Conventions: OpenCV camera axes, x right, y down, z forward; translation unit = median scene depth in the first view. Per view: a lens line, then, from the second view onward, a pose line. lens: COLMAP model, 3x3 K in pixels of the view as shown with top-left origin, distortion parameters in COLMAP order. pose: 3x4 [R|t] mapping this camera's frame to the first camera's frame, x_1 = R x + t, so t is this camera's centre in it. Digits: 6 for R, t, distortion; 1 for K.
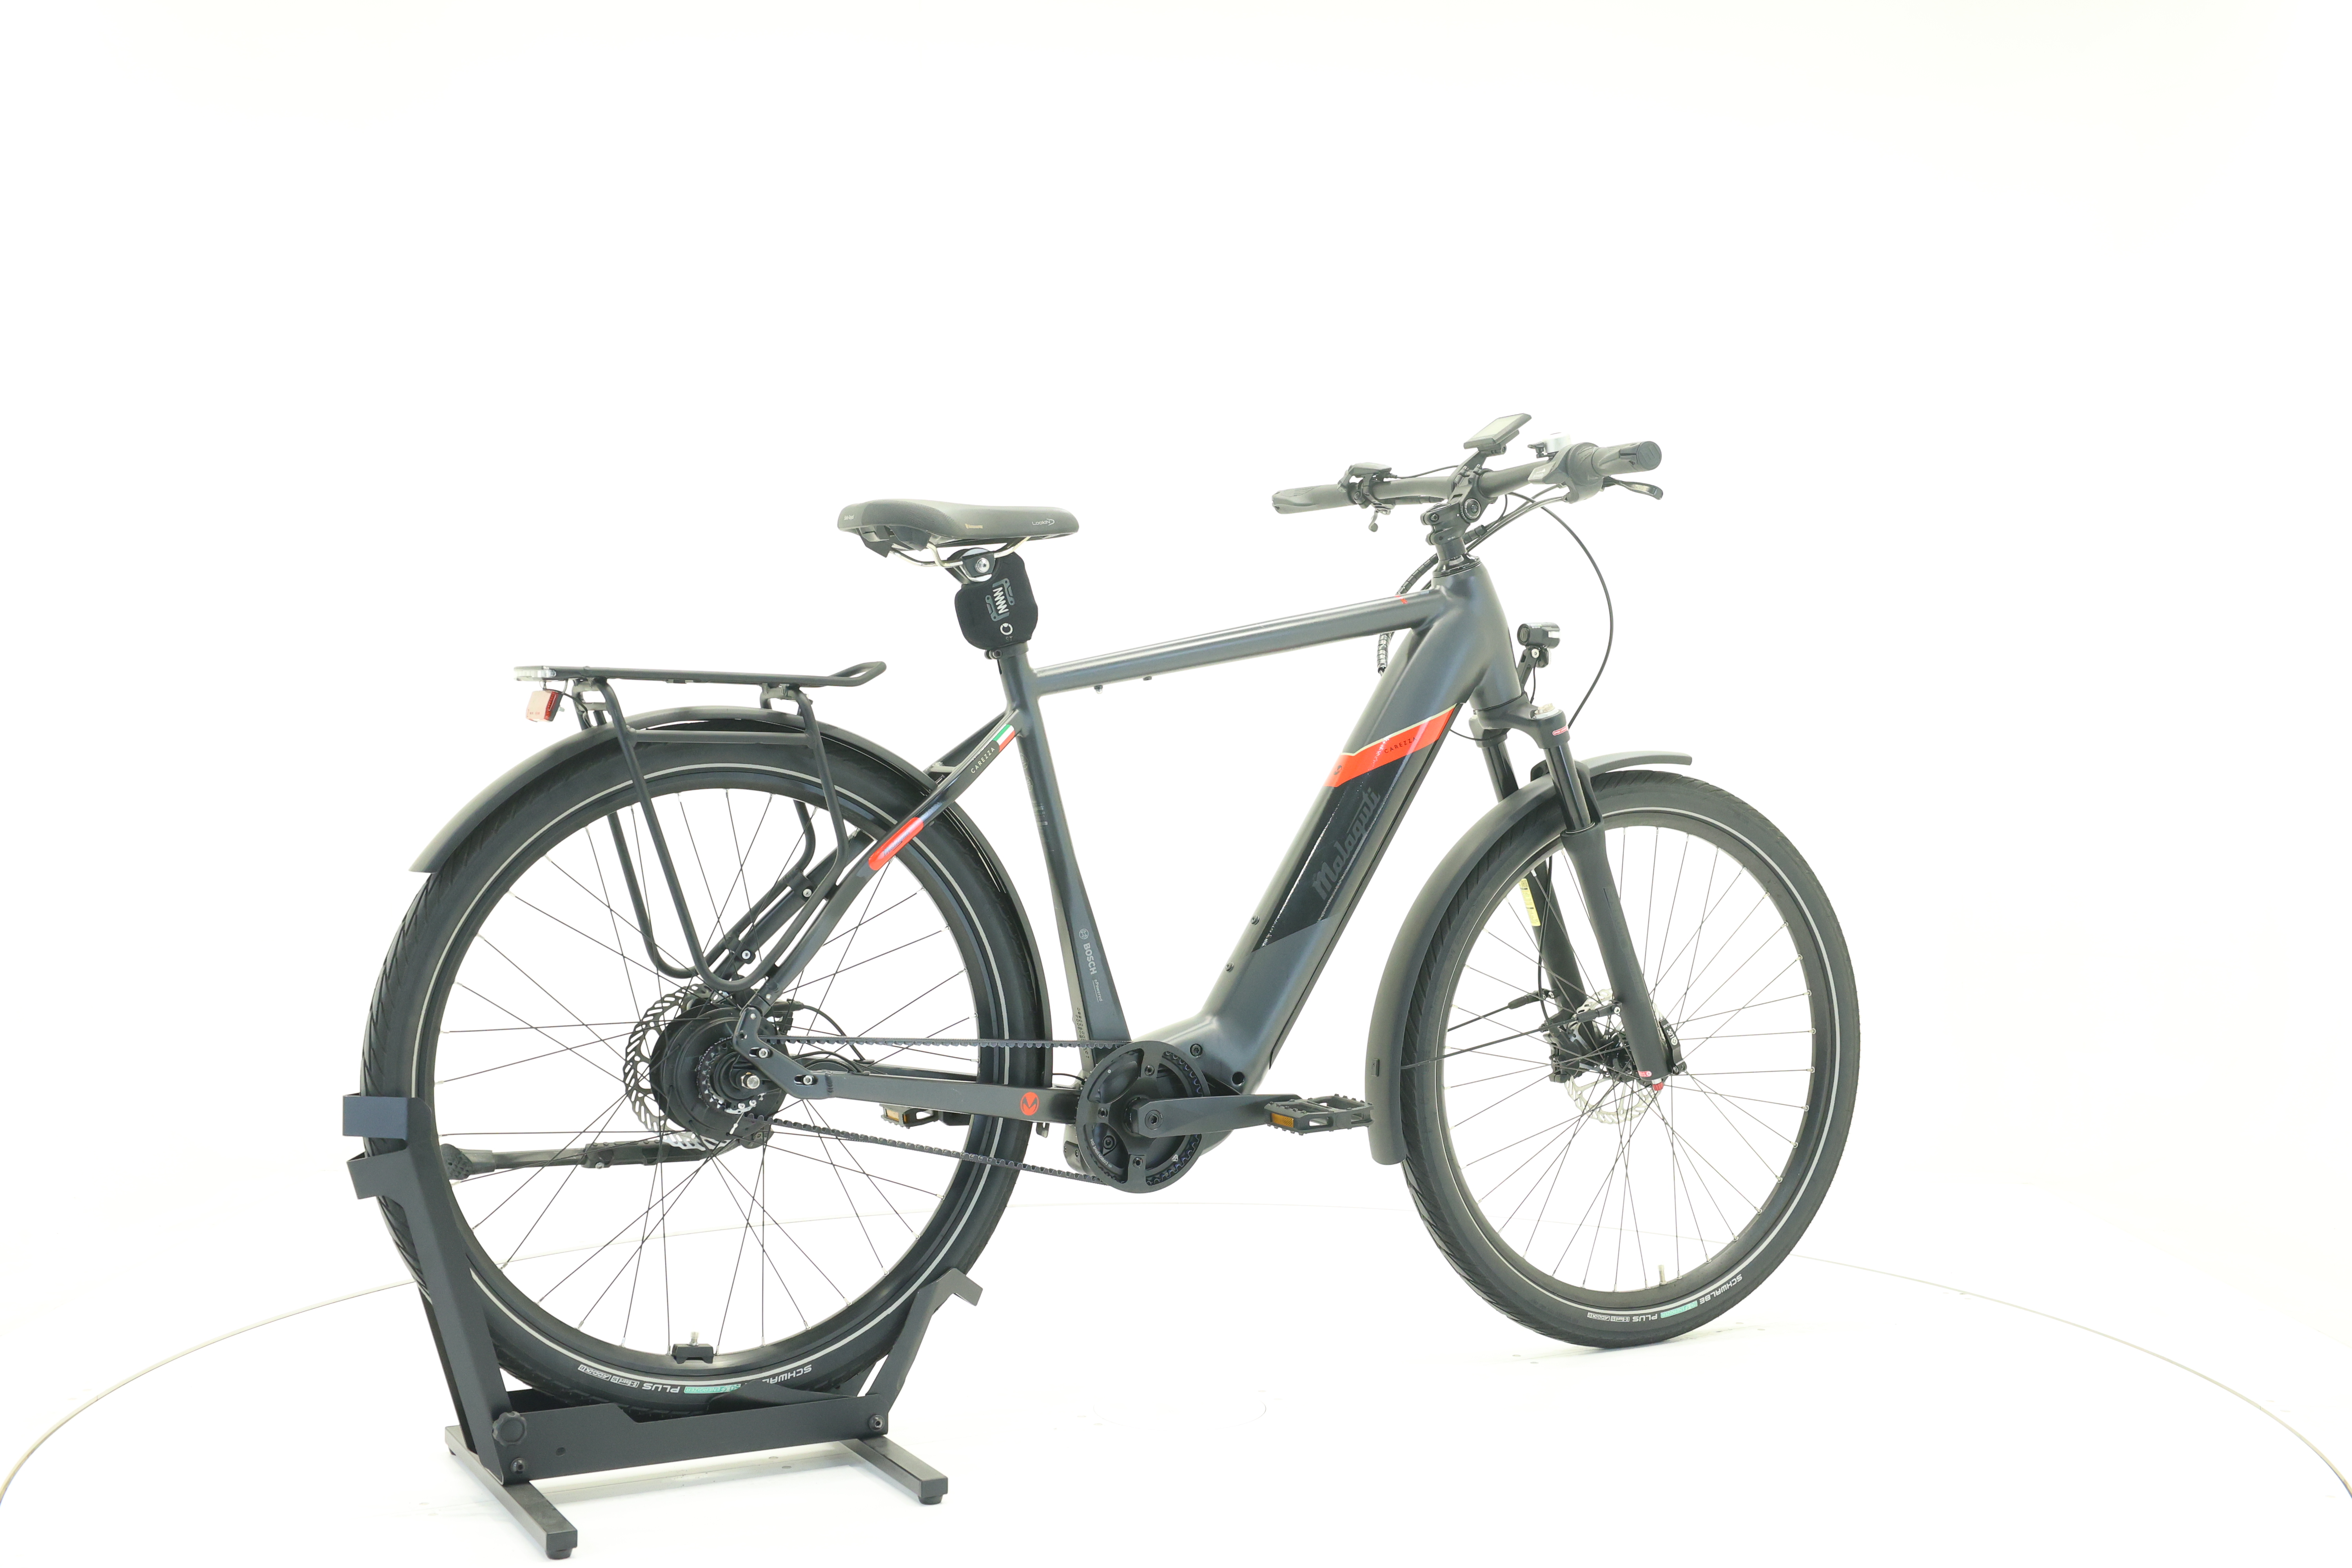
lens RADIAL K [[2568.5, 0, 1177.7], [0, 2568.5, 776.4], [0, 0, 1]] dist [0.000208, 0.000000]
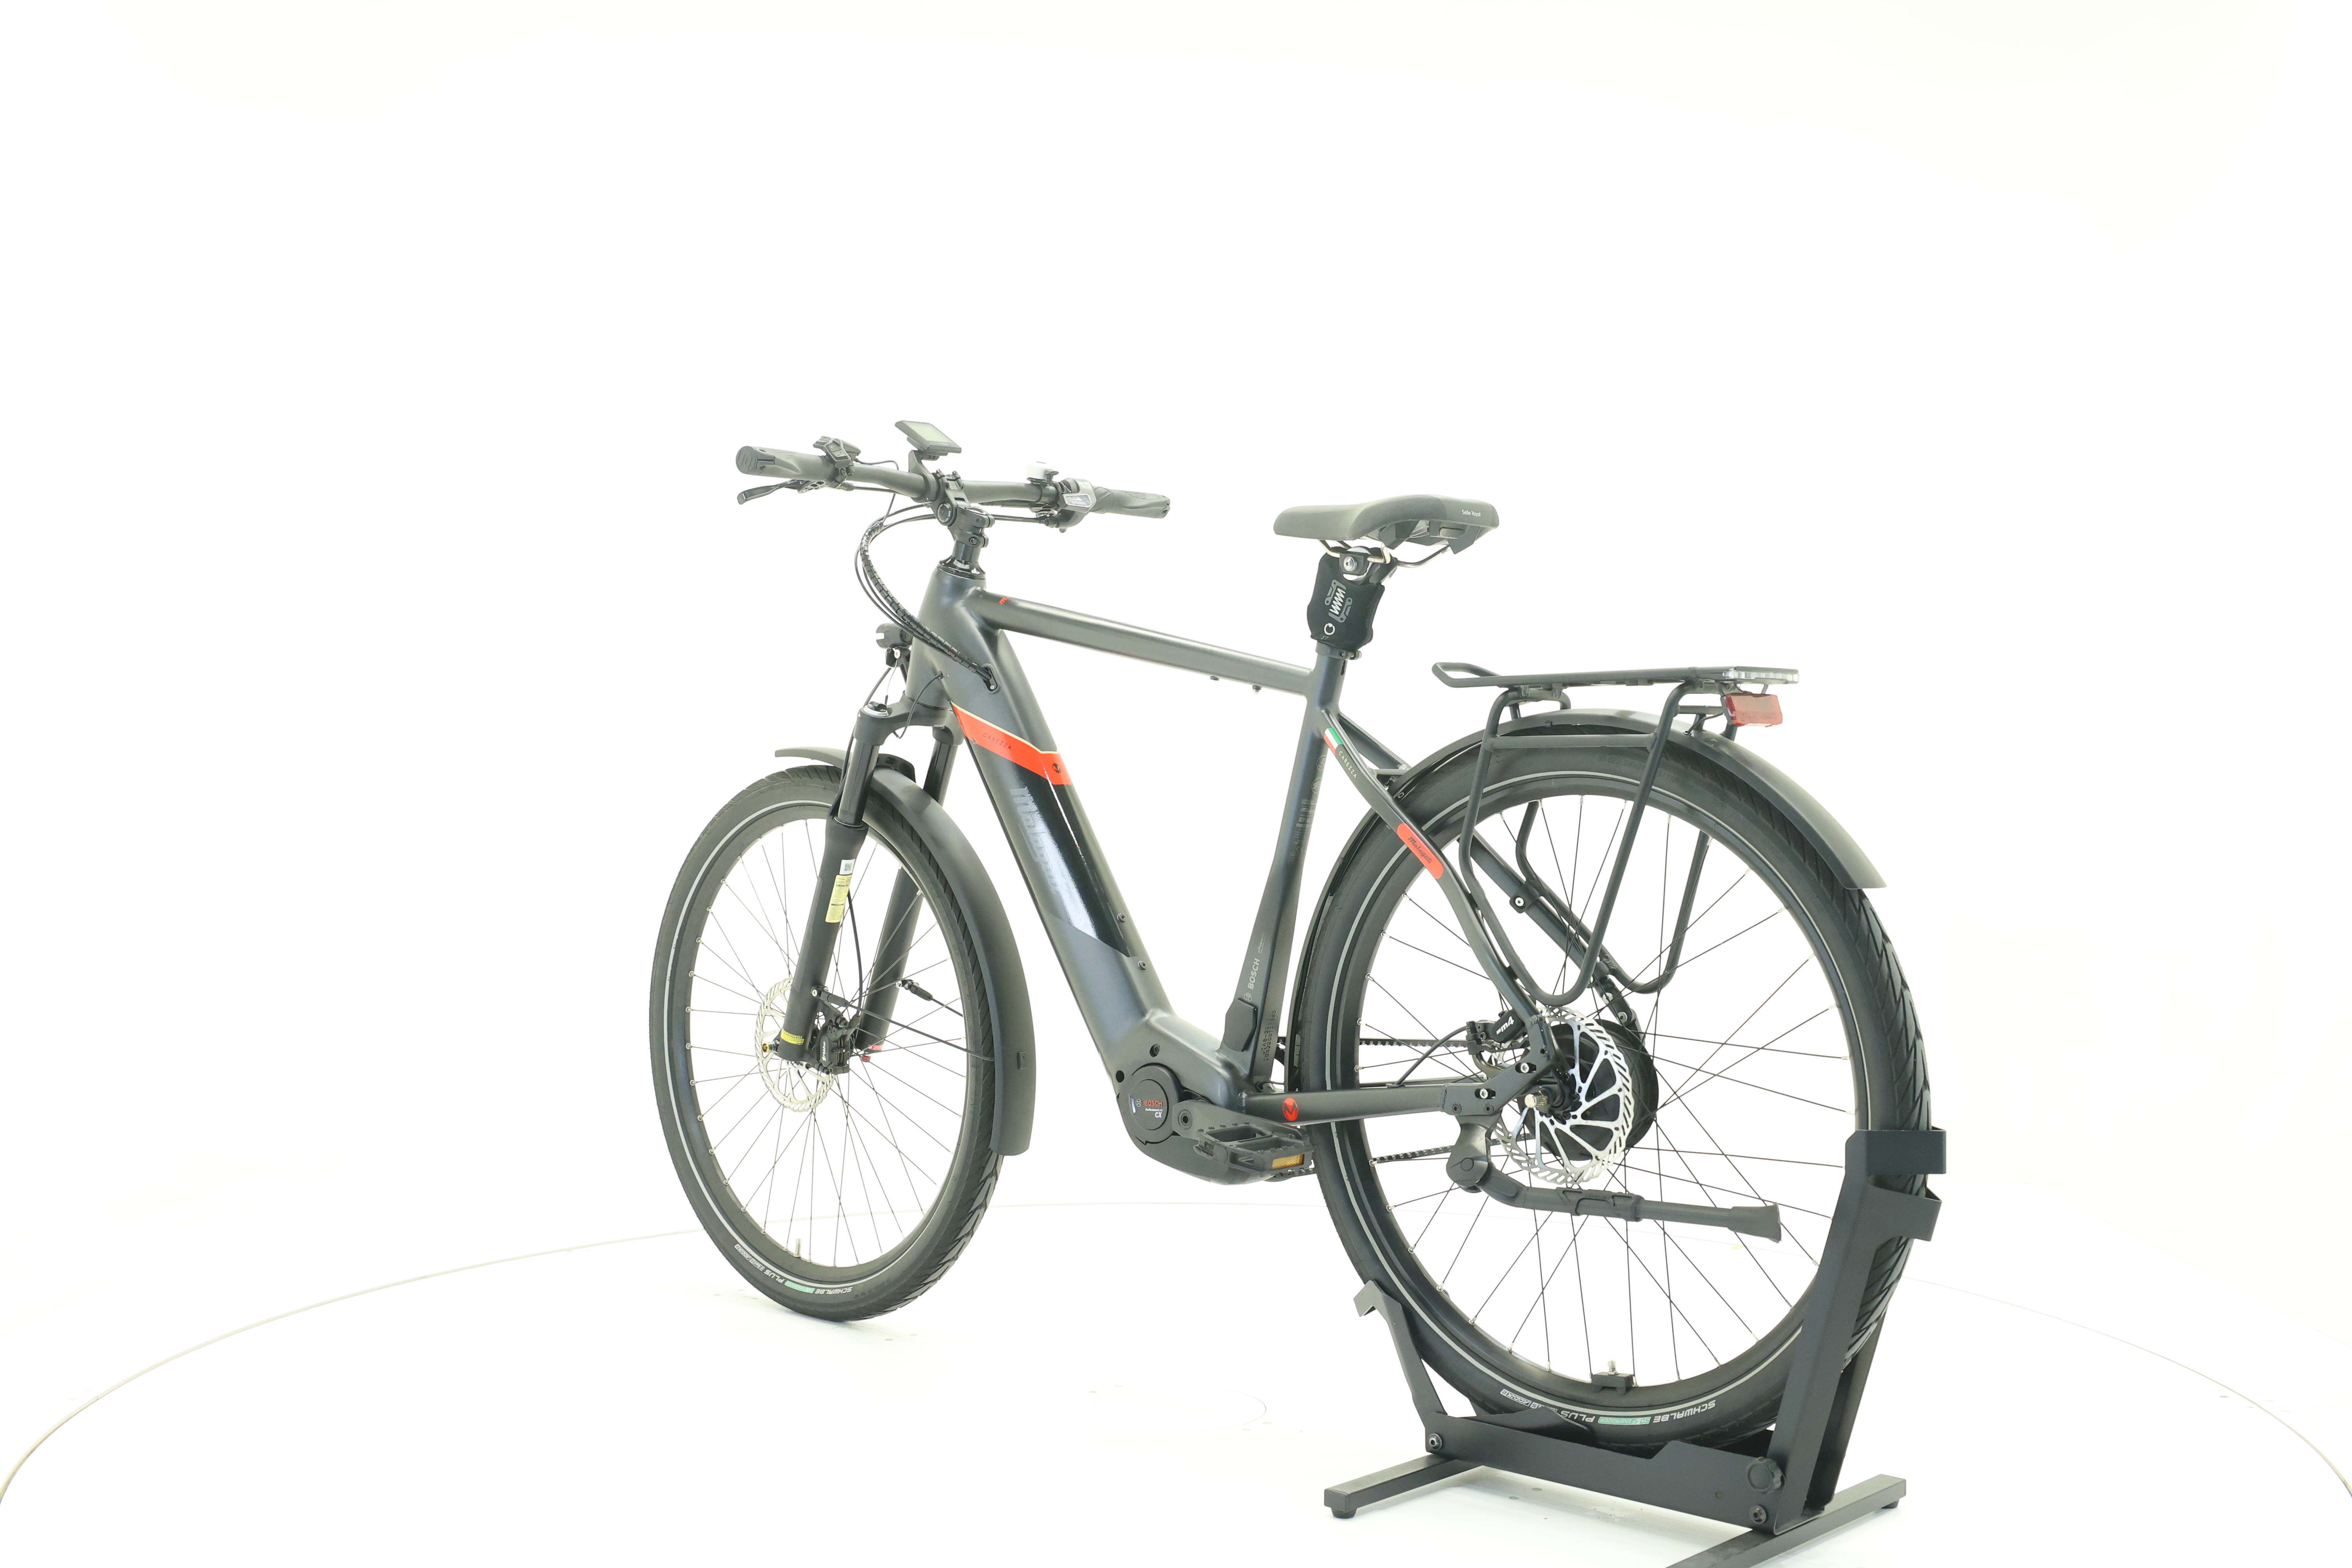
lens RADIAL K [[2568.5, 0, 1171.0], [0, 2568.5, 774.1], [0, 0, 1]] dist [0.000208, 0.000000]
pose [[-0.314087, -0.021661, 0.949147, -0.982840], [0.012127, 0.999567, 0.026825, -0.028869], [-0.949317, 0.019935, -0.313688, 1.369952]]
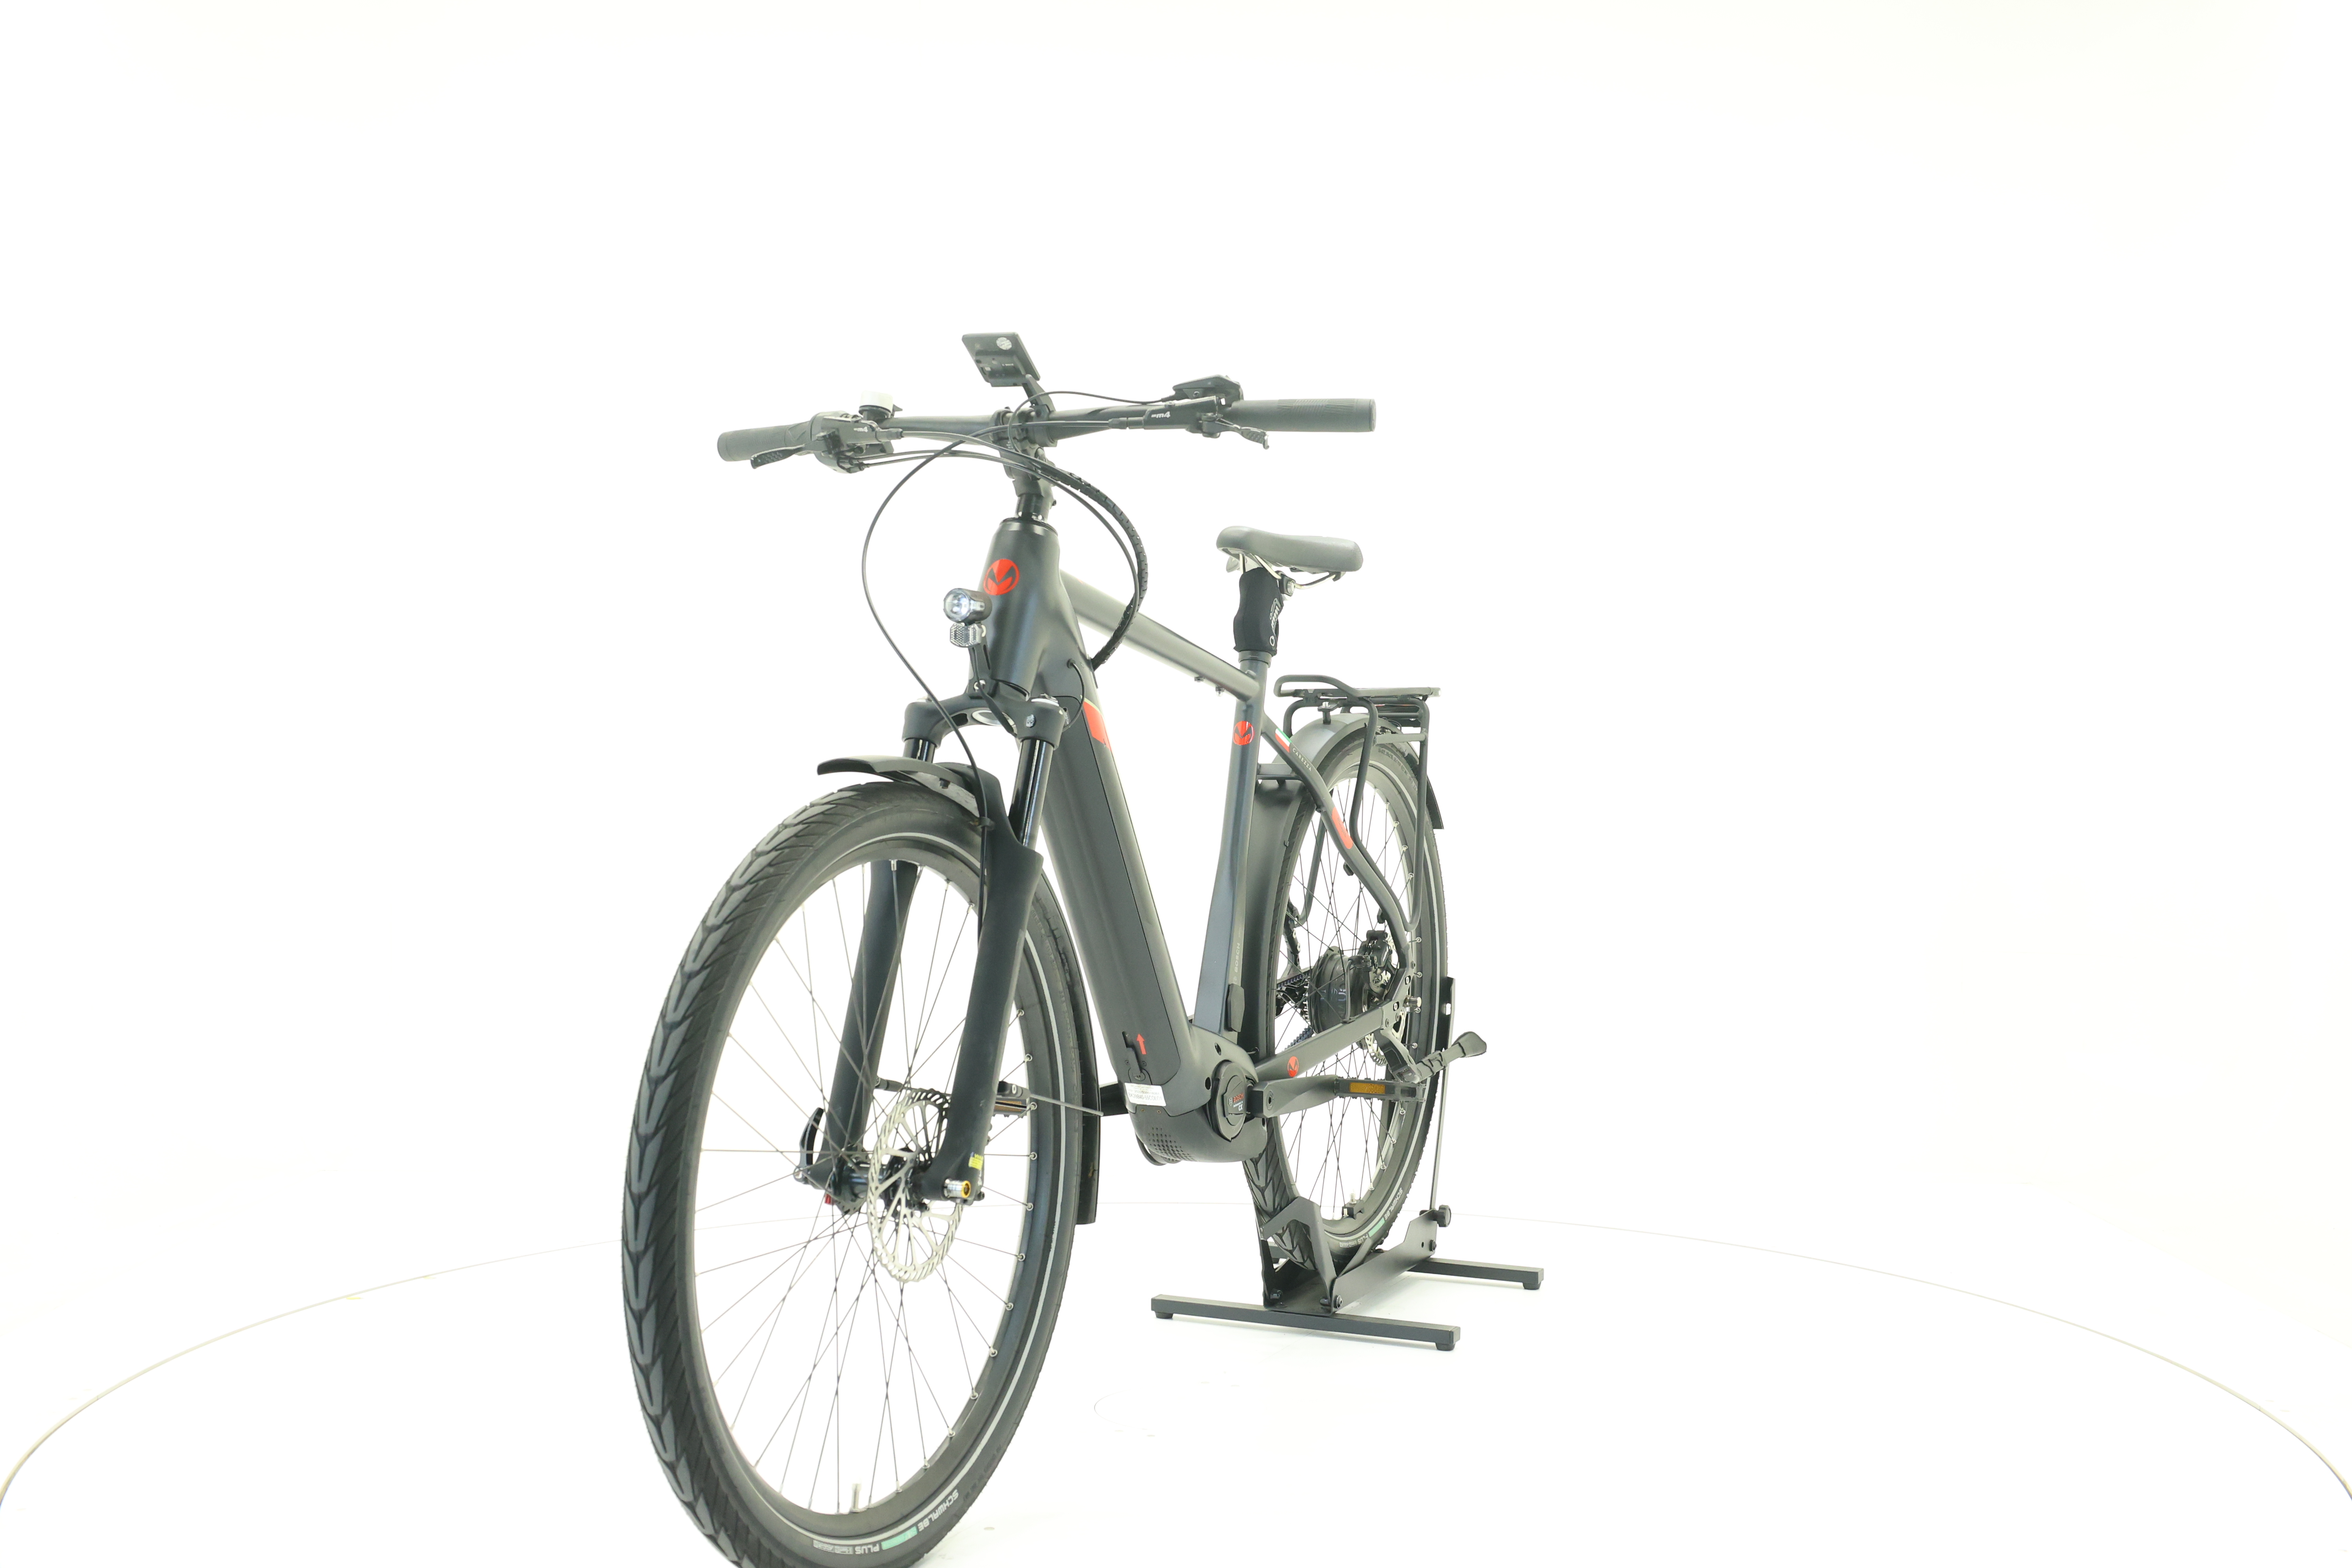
lens RADIAL K [[2568.5, 0, 1171.4], [0, 2568.5, 787.1], [0, 0, 1]] dist [0.000208, 0.000000]
pose [[-0.800587, 0.006007, -0.599187, 0.628087], [-0.018362, 0.999234, 0.034552, -0.031497], [0.598936, 0.038664, -0.799863, 1.867901]]
